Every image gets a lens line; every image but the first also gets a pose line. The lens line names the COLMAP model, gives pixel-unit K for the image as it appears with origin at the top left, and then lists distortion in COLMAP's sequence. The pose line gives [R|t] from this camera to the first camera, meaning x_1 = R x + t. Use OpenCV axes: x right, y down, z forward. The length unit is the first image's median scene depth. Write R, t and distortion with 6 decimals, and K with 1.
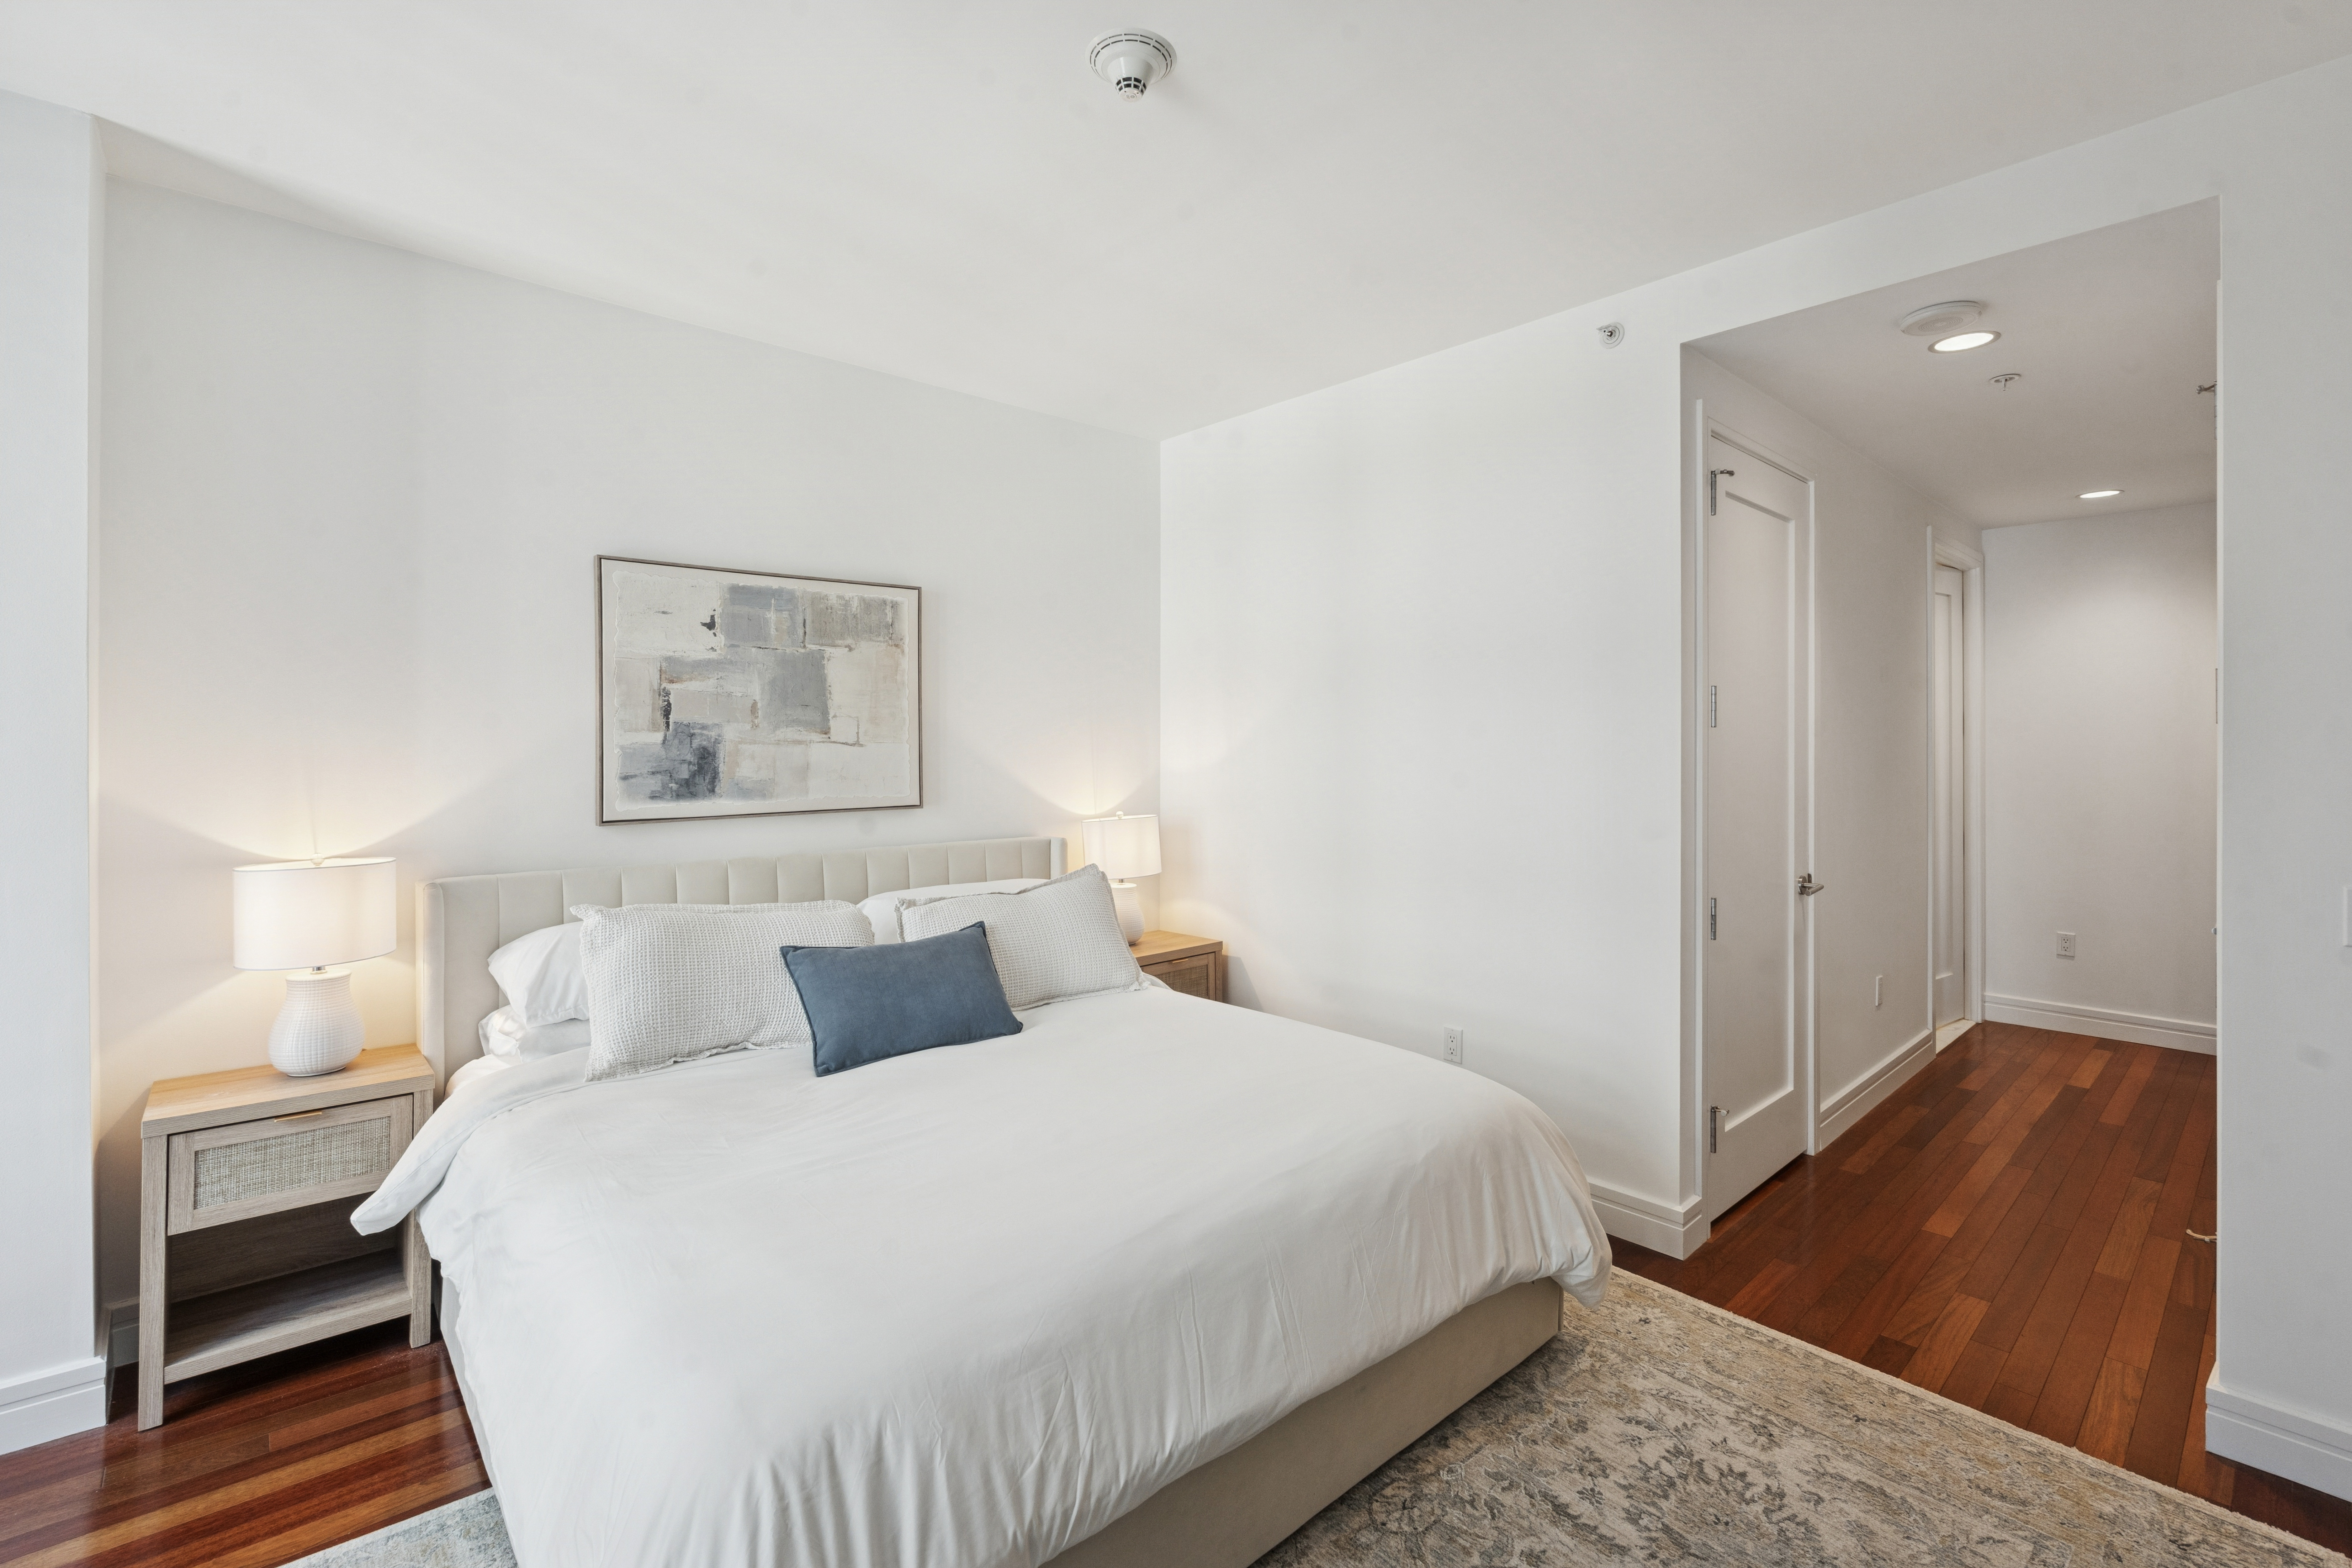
lens RADIAL K [[1044.1, 0, 1167.8], [0, 1044.1, 747.9], [0, 0, 1]] dist [-0.004815, -0.000516]
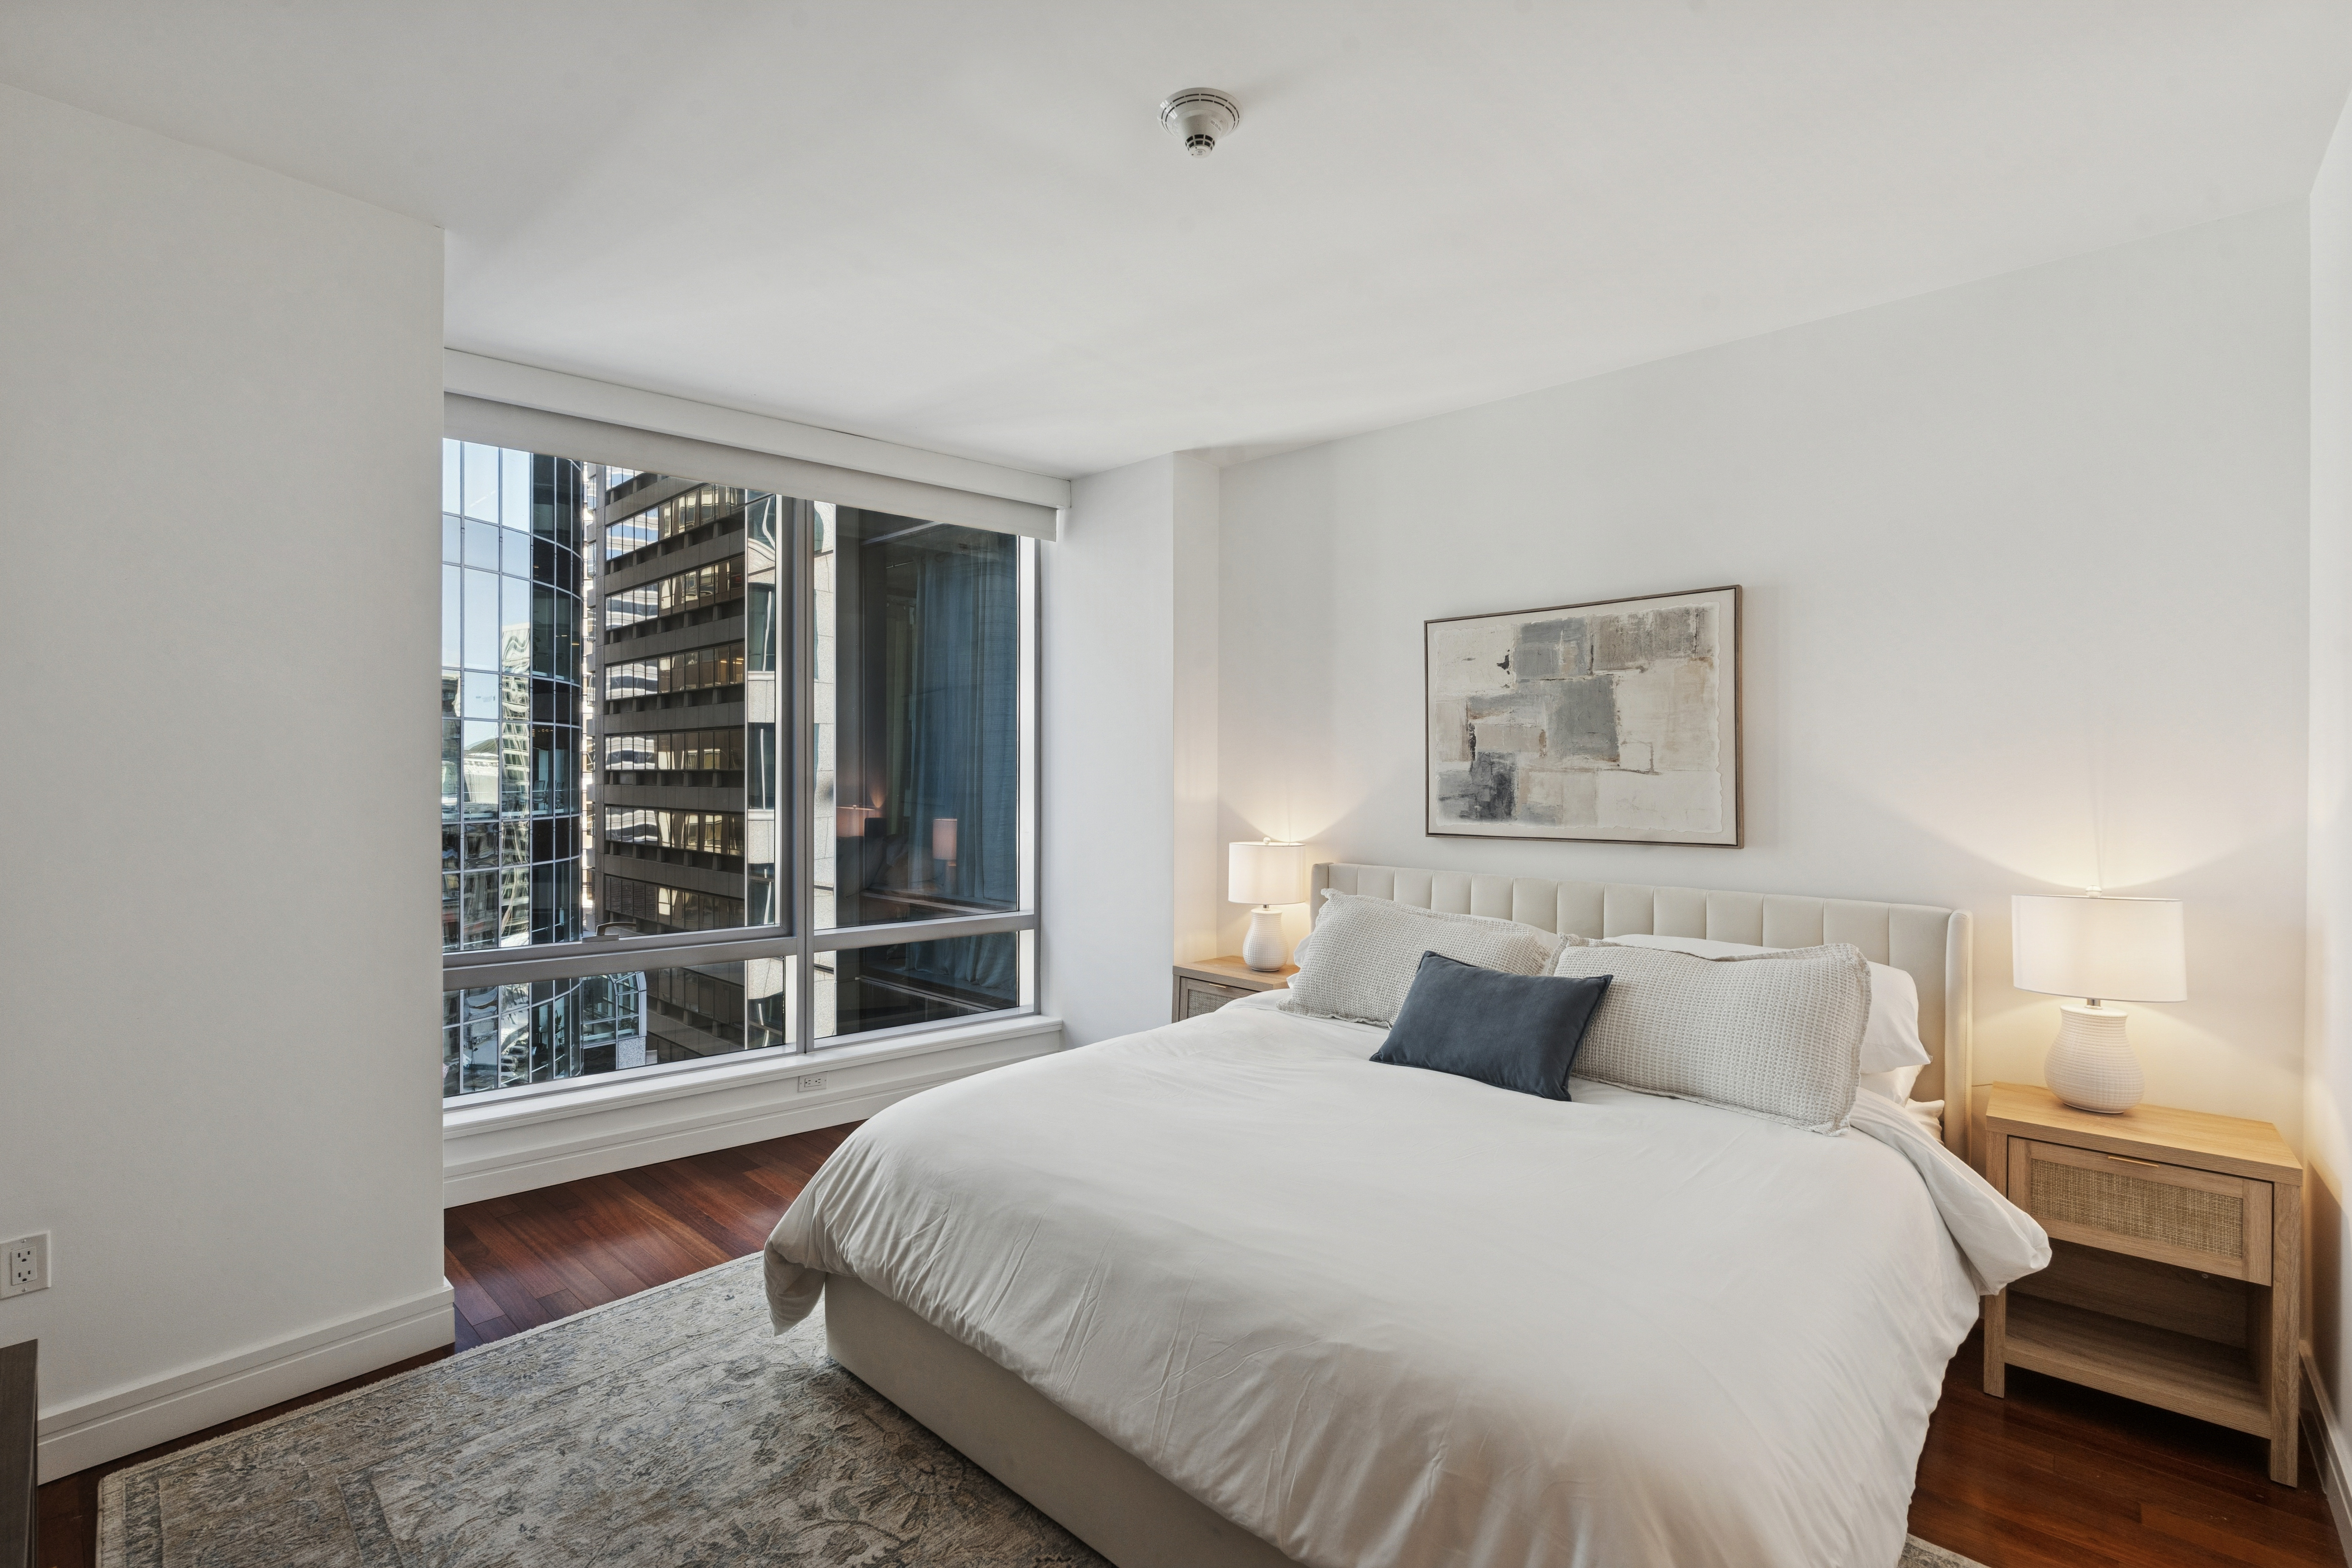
lens RADIAL K [[1023.1, 0, 1176.0], [0, 1023.1, 784.0], [0, 0, 1]] dist [-0.002969, -0.000410]
pose [[0.116025, 0.010860, -0.993187, 0.599839], [-0.009227, 0.999909, 0.009855, 0.002061], [0.993203, 0.008021, 0.116115, 0.521251]]
